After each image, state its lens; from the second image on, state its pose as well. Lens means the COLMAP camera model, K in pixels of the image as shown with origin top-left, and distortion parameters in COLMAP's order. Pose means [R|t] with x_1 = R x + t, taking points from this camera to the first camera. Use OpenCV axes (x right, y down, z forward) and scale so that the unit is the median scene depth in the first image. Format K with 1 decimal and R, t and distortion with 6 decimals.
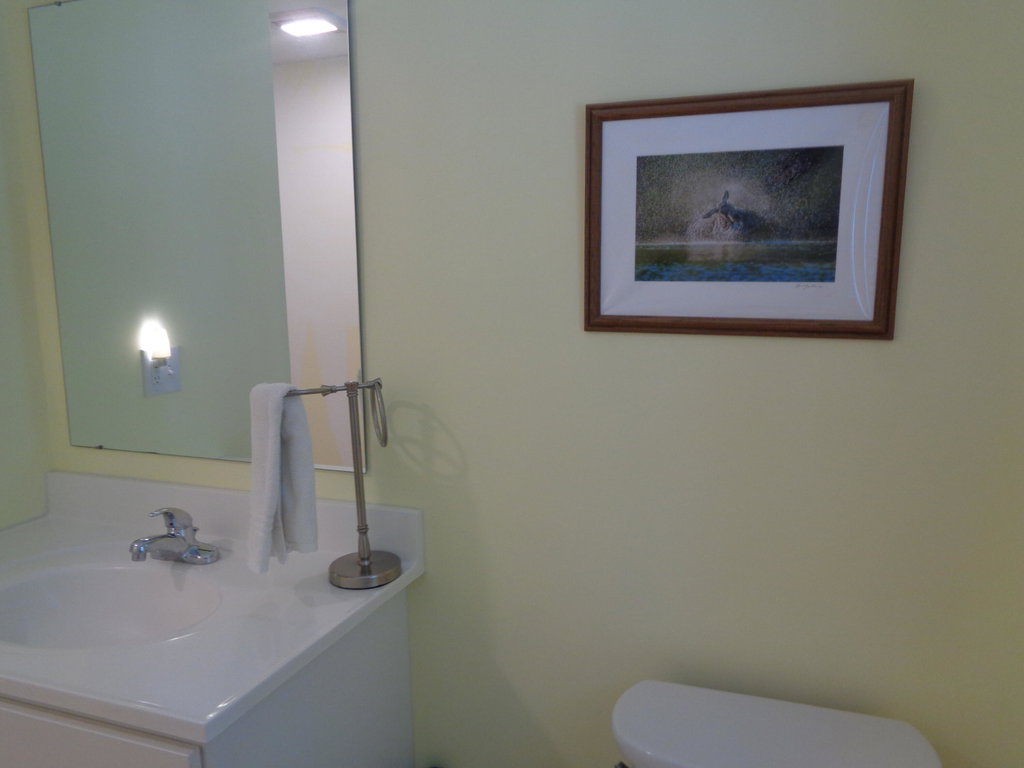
lens RADIAL K [[772.2, 0, 511.5], [0, 772.2, 382.4], [0, 0, 1]] dist [0.011159, 0.000027]
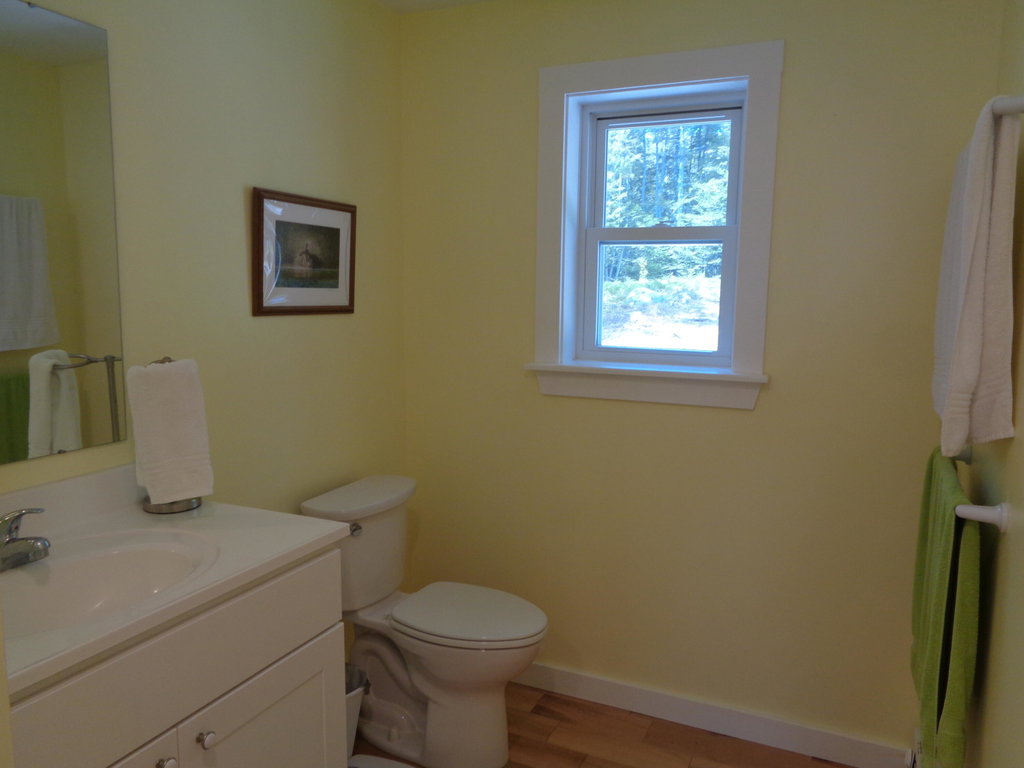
lens RADIAL K [[772.2, 0, 512.9], [0, 772.2, 382.5], [0, 0, 1]] dist [0.011159, 0.000027]
pose [[0.075140, -0.119508, 0.989986, -1.479548], [0.125317, 0.986053, 0.109522, -0.035885], [-0.989267, 0.115833, 0.089069, 0.279219]]
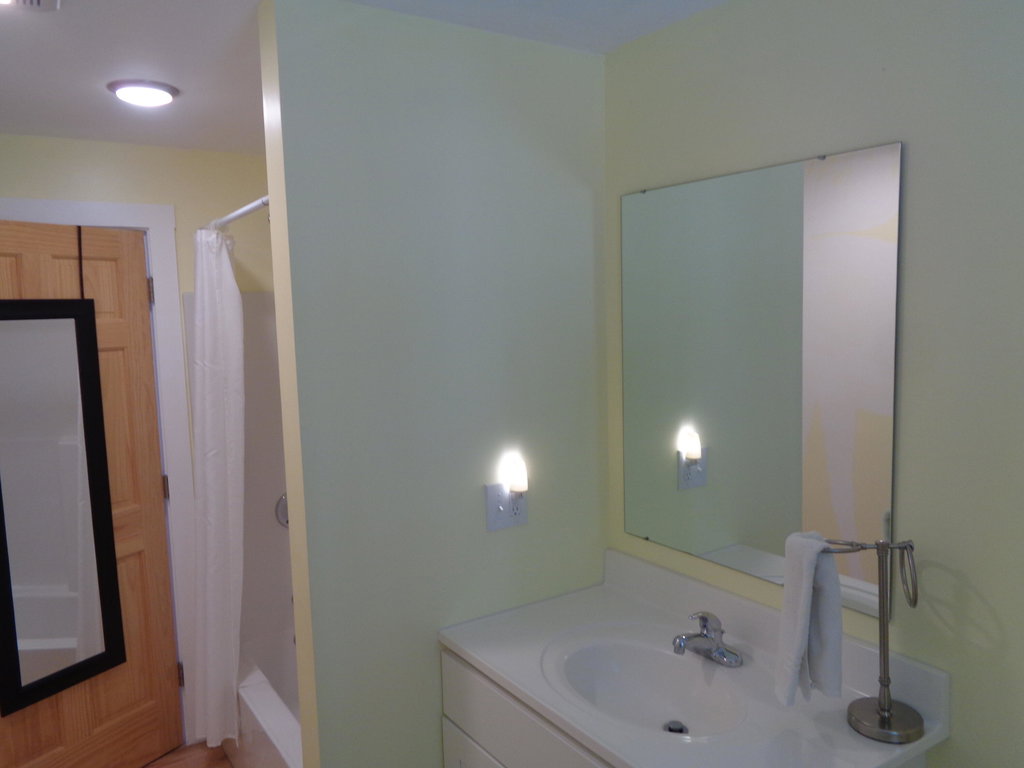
lens RADIAL K [[772.2, 0, 515.2], [0, 772.2, 386.4], [0, 0, 1]] dist [0.011159, 0.000027]
pose [[0.821639, 0.050450, -0.567771, -0.027930], [-0.064215, 0.997927, -0.004256, -0.170880], [0.566379, 0.039957, 0.823176, -0.160942]]
